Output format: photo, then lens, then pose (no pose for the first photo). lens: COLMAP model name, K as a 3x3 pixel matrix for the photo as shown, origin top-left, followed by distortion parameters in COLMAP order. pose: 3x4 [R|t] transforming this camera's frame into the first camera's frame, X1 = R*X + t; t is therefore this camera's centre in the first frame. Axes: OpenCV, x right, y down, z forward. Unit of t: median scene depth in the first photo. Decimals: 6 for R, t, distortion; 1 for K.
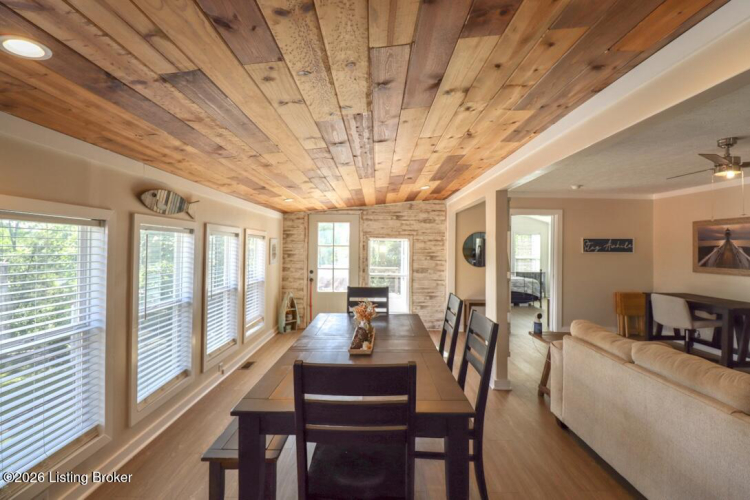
lens RADIAL K [[346.4, 0, 374.9], [0, 346.4, 245.2], [0, 0, 1]] dist [-0.013244, -0.001000]
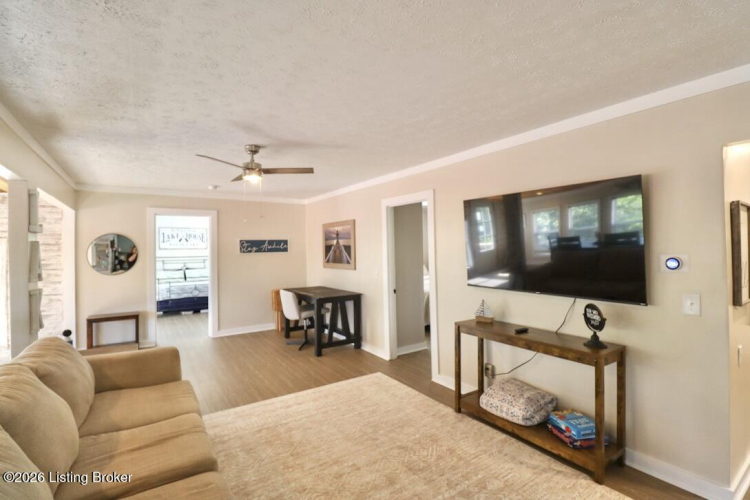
lens RADIAL K [[346.4, 0, 374.9], [0, 346.4, 245.2], [0, 0, 1]] dist [-0.013244, -0.001000]
pose [[0.824760, -0.019605, 0.565142, 0.360114], [0.023930, 0.999714, -0.000242, 0.006089], [-0.564976, 0.013723, 0.824993, -0.060987]]
